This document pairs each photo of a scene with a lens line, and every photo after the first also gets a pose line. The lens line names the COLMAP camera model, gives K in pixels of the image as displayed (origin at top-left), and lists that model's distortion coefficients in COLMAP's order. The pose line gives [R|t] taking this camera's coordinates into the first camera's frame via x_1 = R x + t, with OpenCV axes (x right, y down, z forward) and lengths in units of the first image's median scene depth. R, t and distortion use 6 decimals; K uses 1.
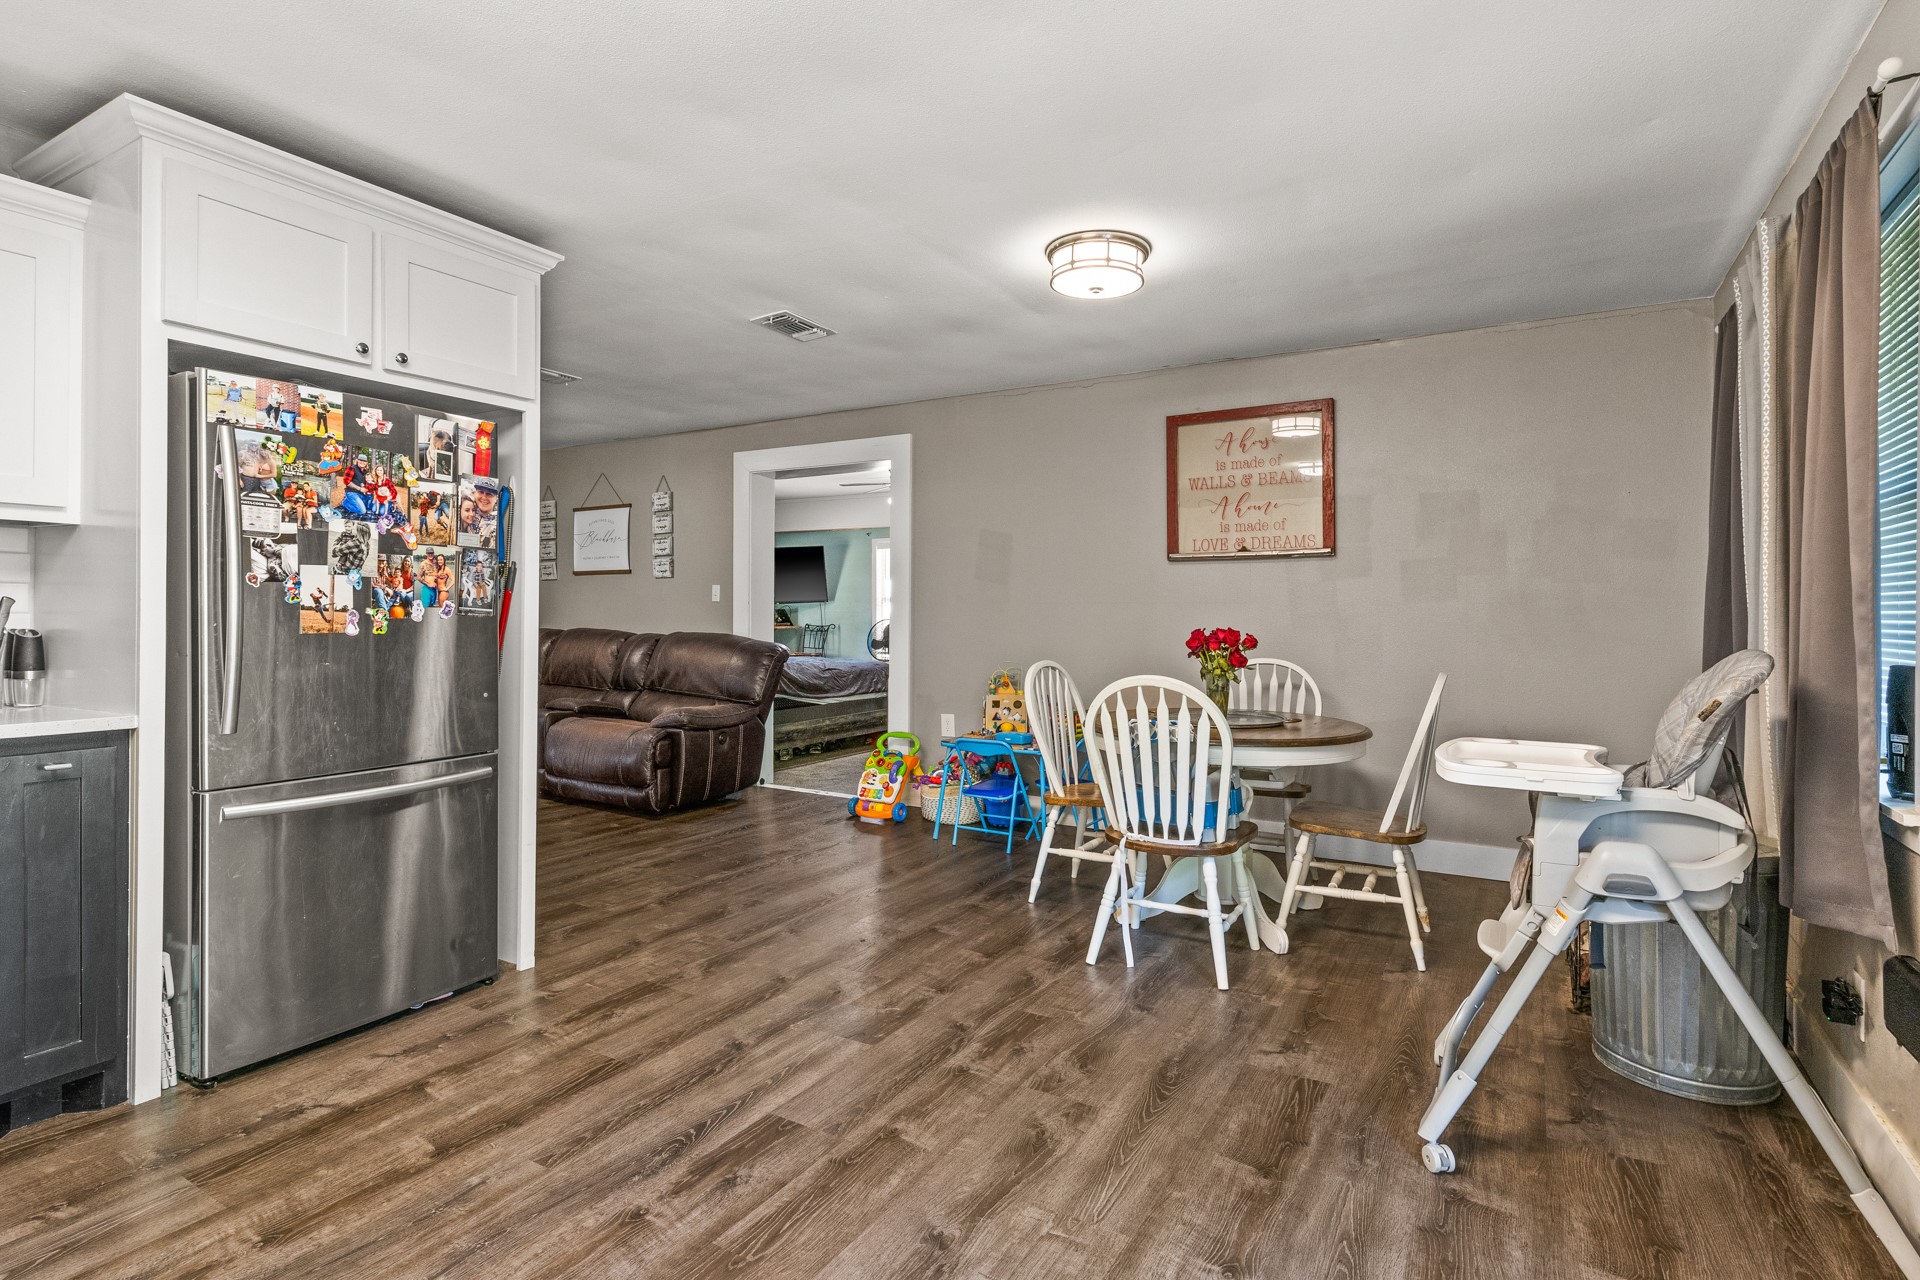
lens RADIAL K [[965.1, 0, 980.4], [0, 965.1, 625.5], [0, 0, 1]] dist [-0.002514, 0.001989]
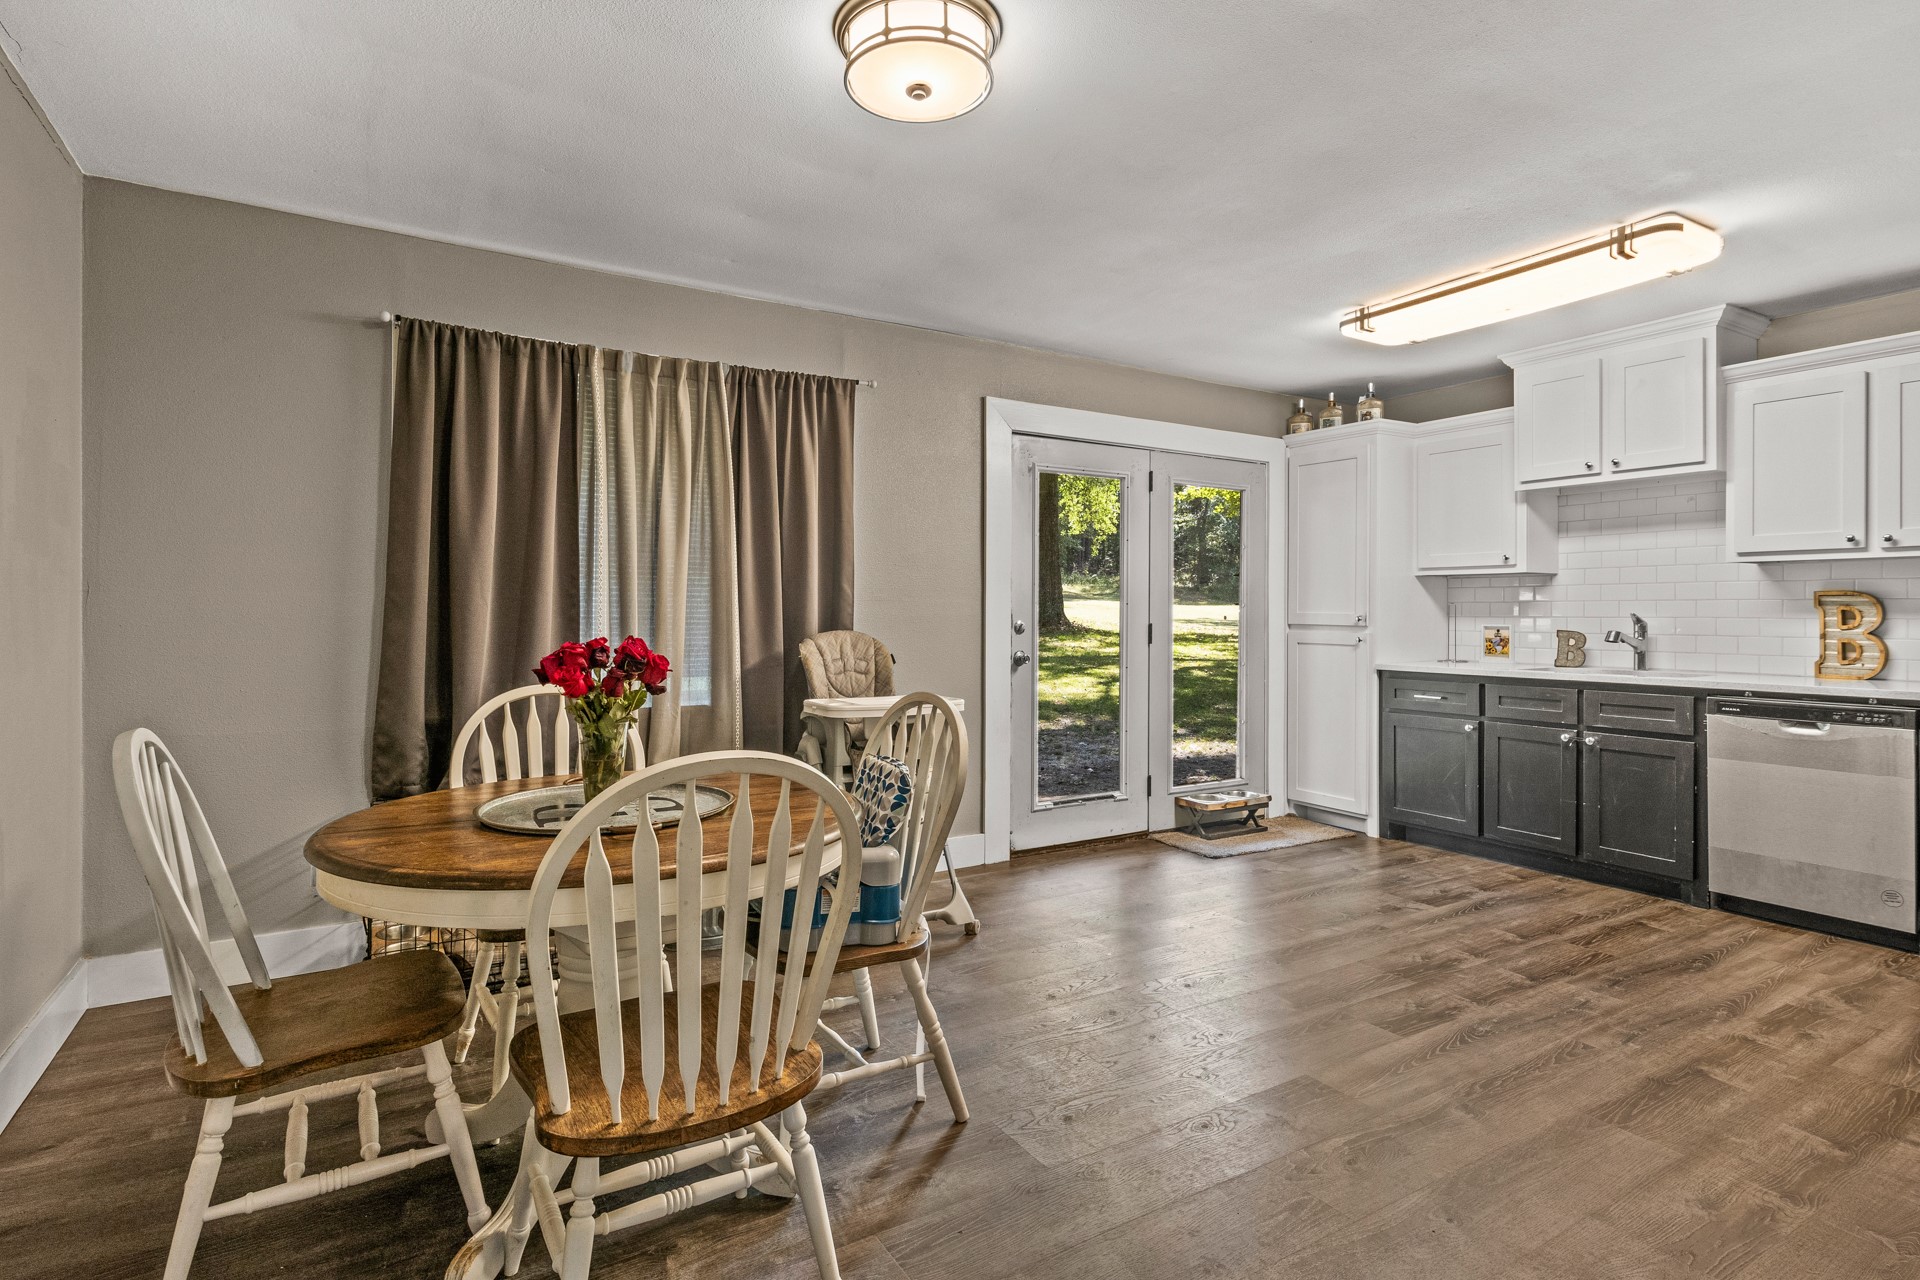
lens RADIAL K [[965.1, 0, 933.3], [0, 965.1, 610.4], [0, 0, 1]] dist [-0.002514, 0.001989]
pose [[-0.866043, -0.009346, 0.499883, -0.265370], [-0.002781, 0.999900, 0.013876, -0.031880], [-0.499962, 0.010627, -0.865982, 2.012716]]
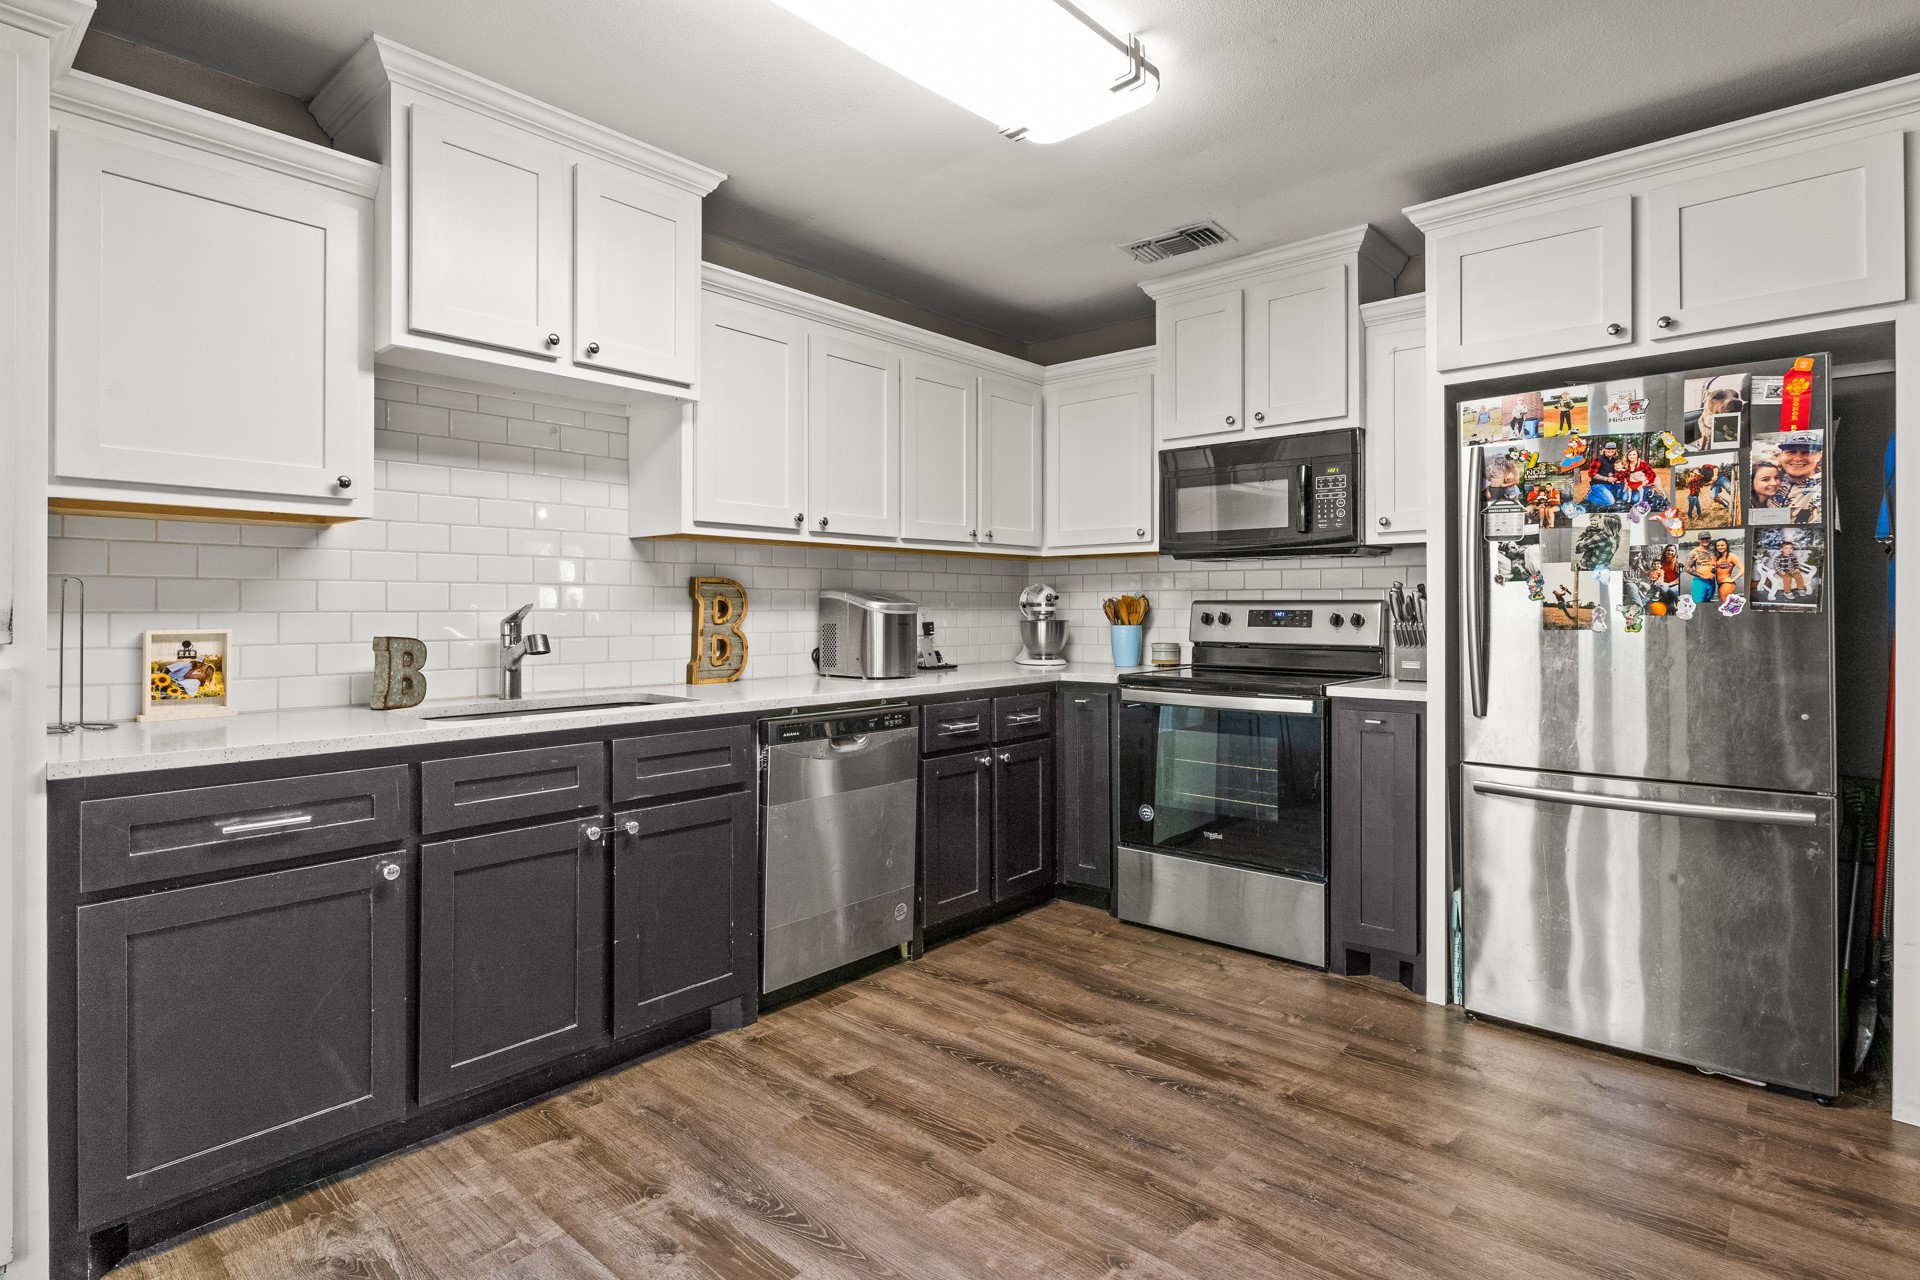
lens RADIAL K [[965.1, 0, 959.8], [0, 965.1, 625.3], [0, 0, 1]] dist [-0.002514, 0.001989]
pose [[-0.205359, 0.009679, -0.978639, 0.415732], [-0.011754, 0.999855, 0.012355, -0.001971], [0.978616, 0.014041, -0.205216, 0.568697]]
